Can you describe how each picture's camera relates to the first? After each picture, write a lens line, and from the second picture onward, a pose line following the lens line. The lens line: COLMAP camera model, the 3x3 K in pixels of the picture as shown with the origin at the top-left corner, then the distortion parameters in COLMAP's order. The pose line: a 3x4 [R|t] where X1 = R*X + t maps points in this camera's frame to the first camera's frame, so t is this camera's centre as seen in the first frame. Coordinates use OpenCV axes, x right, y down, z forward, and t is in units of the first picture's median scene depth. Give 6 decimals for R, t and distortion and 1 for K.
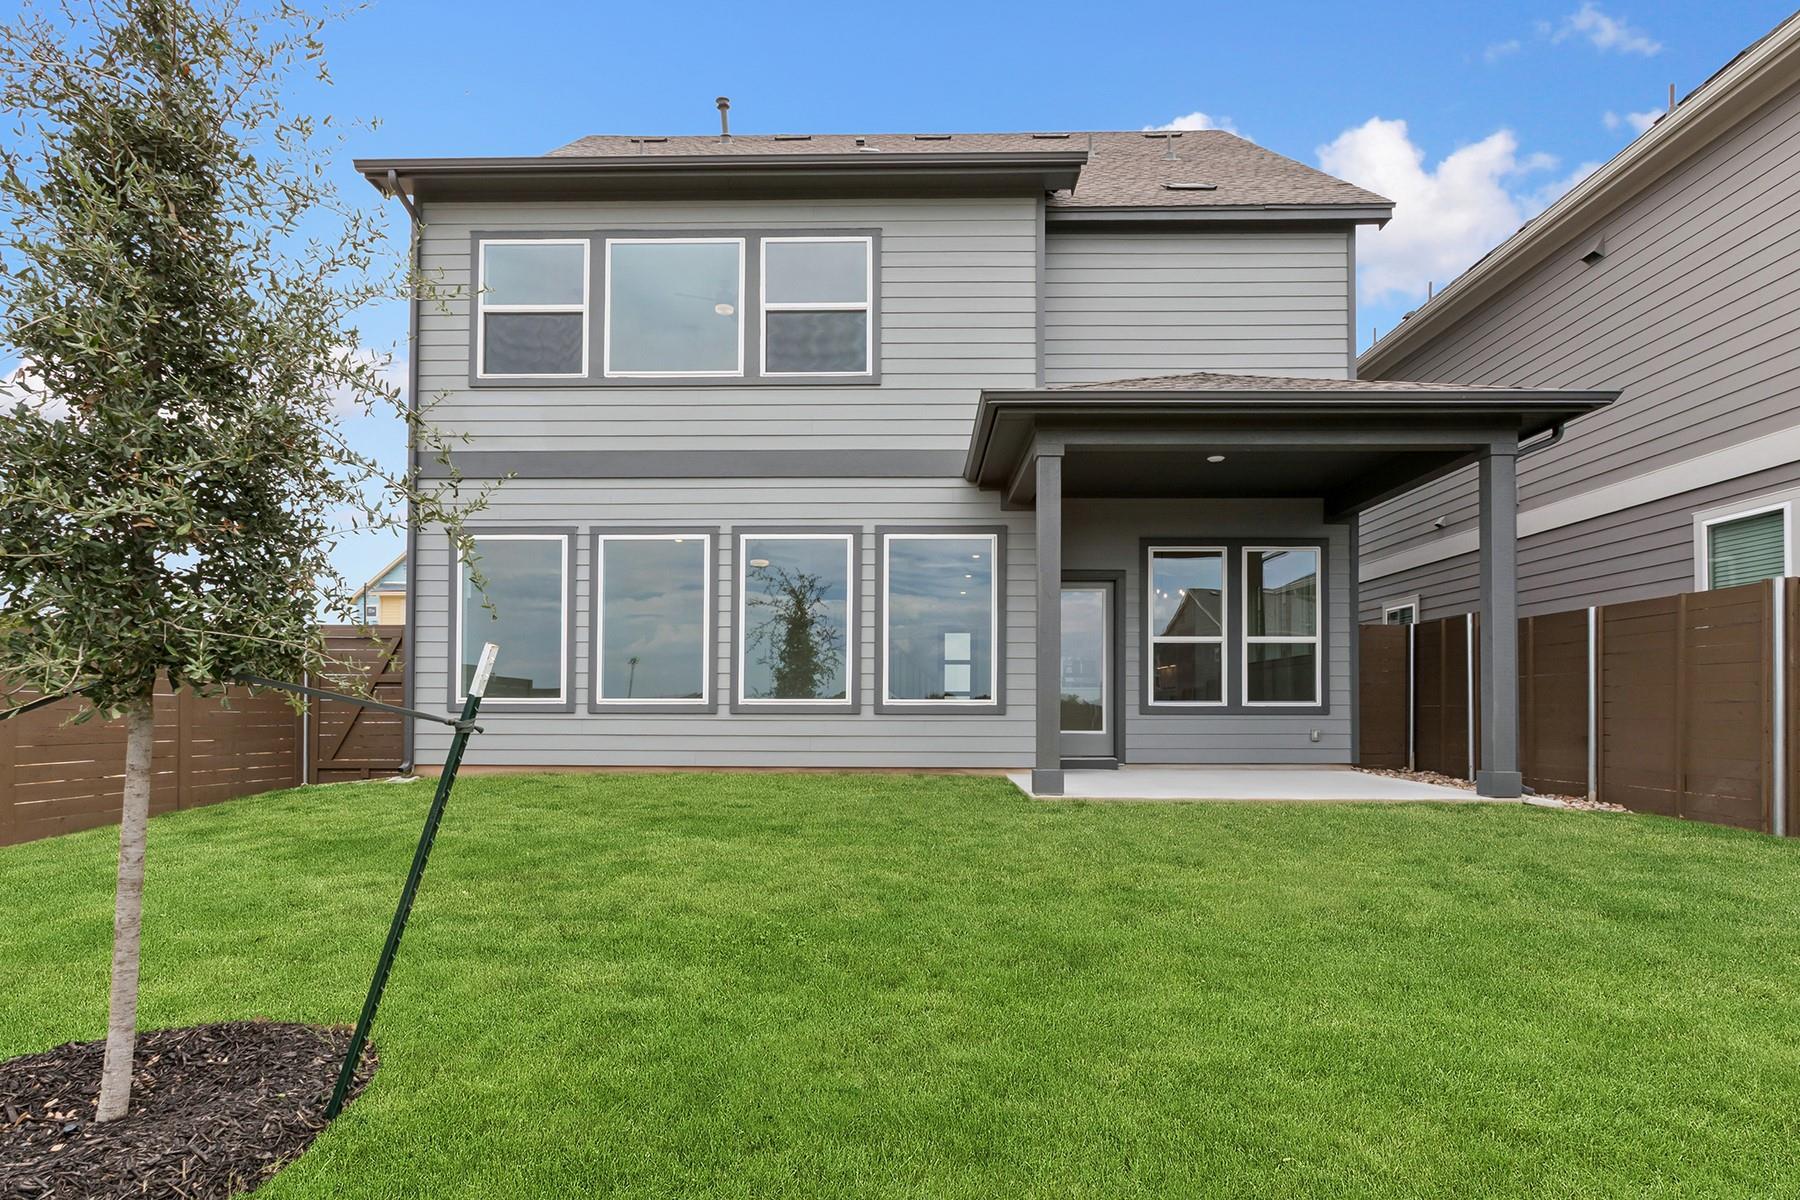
lens RADIAL K [[788.0, 0, 897.3], [0, 788.0, 588.1], [0, 0, 1]] dist [-0.010791, 0.009865]
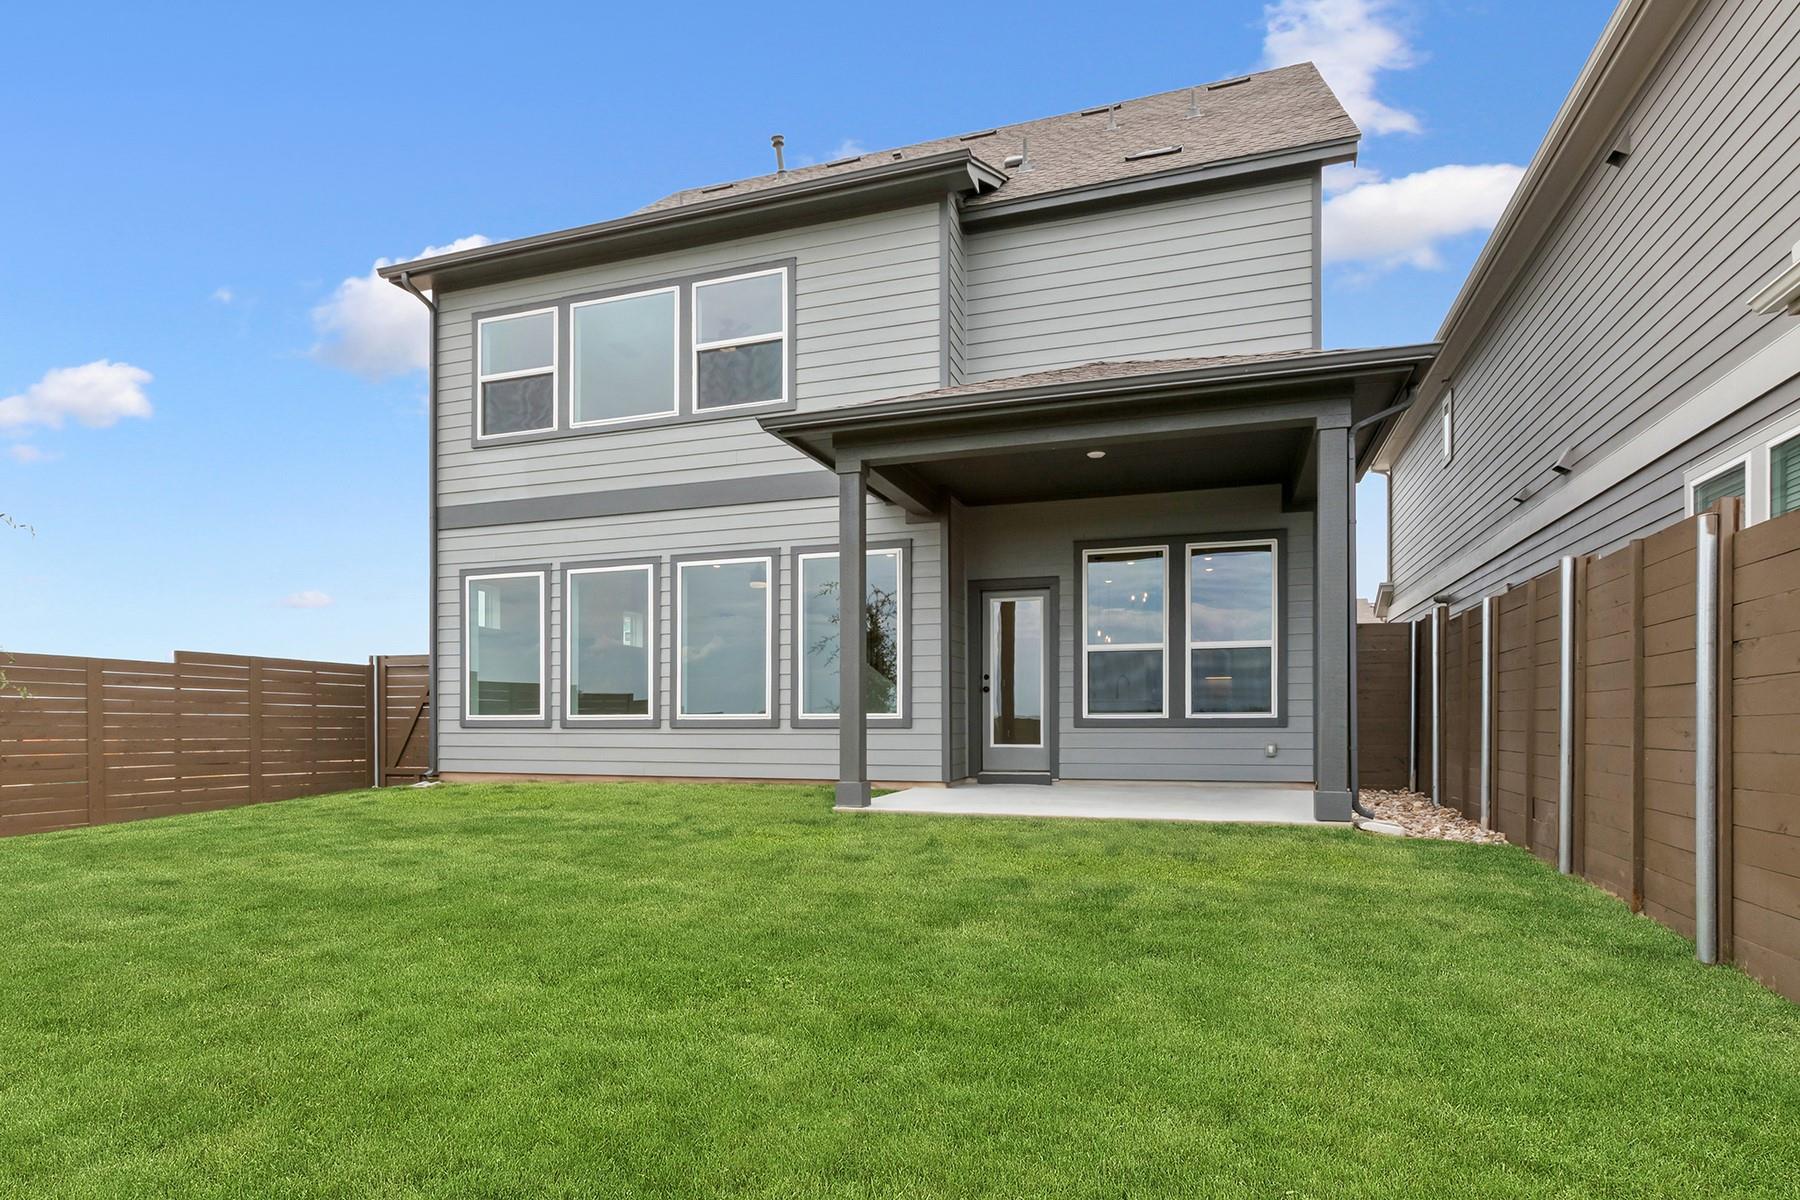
lens RADIAL K [[807.3, 0, 896.7], [0, 807.3, 607.6], [0, 0, 1]] dist [-0.009993, 0.010172]
pose [[0.965071, -0.041644, -0.258656, 0.362030], [0.044333, 0.999006, 0.004570, 0.001880], [0.258209, -0.015877, 0.965959, 0.007076]]
